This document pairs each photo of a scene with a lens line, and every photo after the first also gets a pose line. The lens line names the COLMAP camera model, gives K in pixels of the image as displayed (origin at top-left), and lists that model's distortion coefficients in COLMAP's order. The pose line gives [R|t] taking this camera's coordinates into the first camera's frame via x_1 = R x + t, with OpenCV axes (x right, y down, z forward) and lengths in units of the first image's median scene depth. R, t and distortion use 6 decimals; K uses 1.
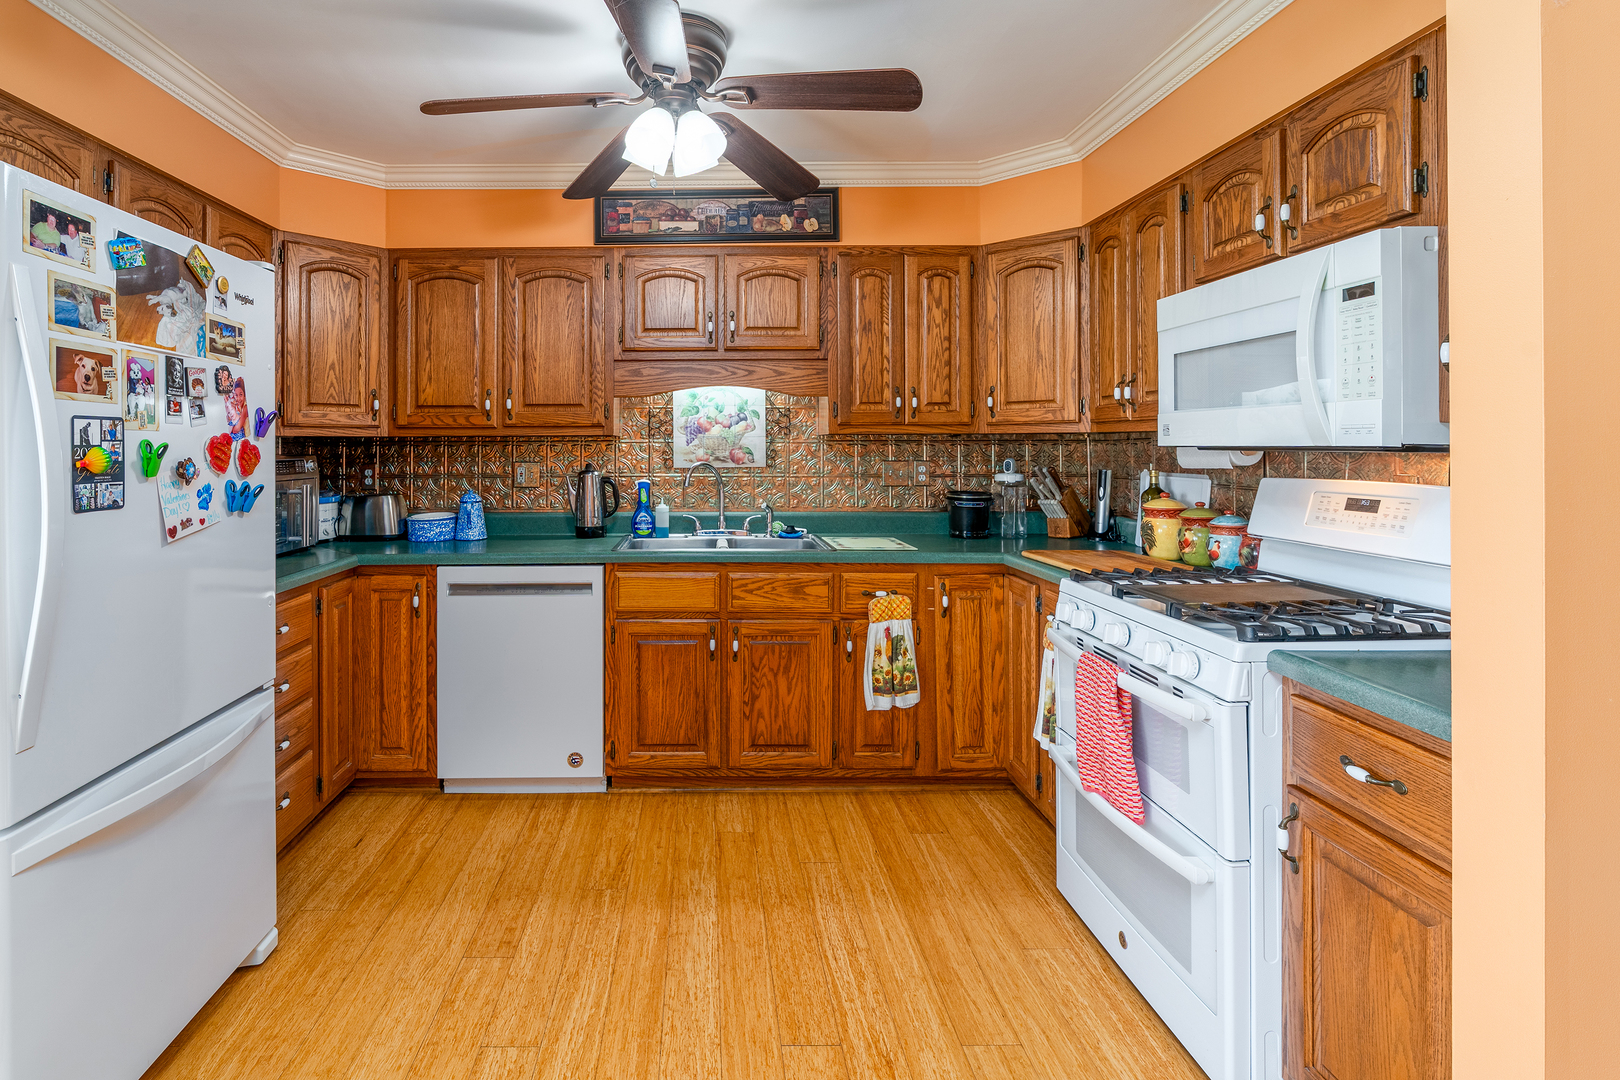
lens RADIAL K [[777.0, 0, 710.9], [0, 777.0, 447.0], [0, 0, 1]] dist [-0.005753, 0.000345]
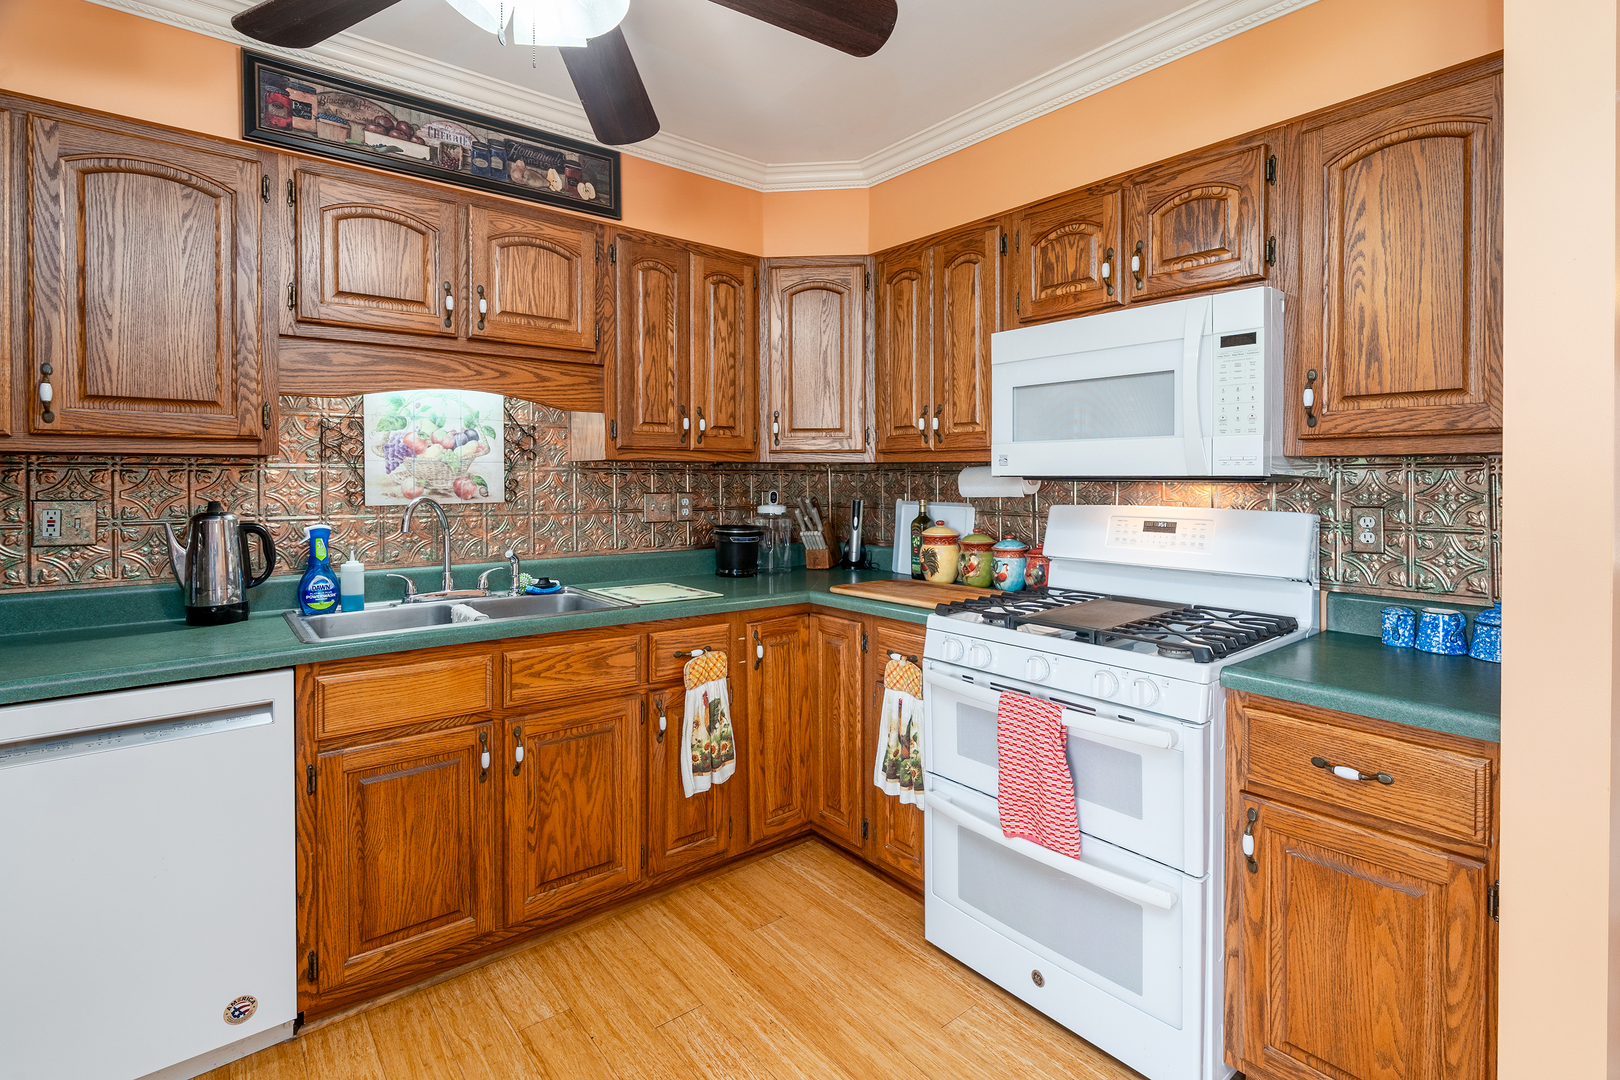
lens RADIAL K [[765.2, 0, 808.5], [0, 765.2, 487.1], [0, 0, 1]] dist [-0.003601, 0.000594]
pose [[0.779824, -0.003732, 0.625987, -0.198060], [-0.002959, 0.999949, 0.009648, 0.003633], [-0.625991, -0.009377, 0.779774, 0.287341]]
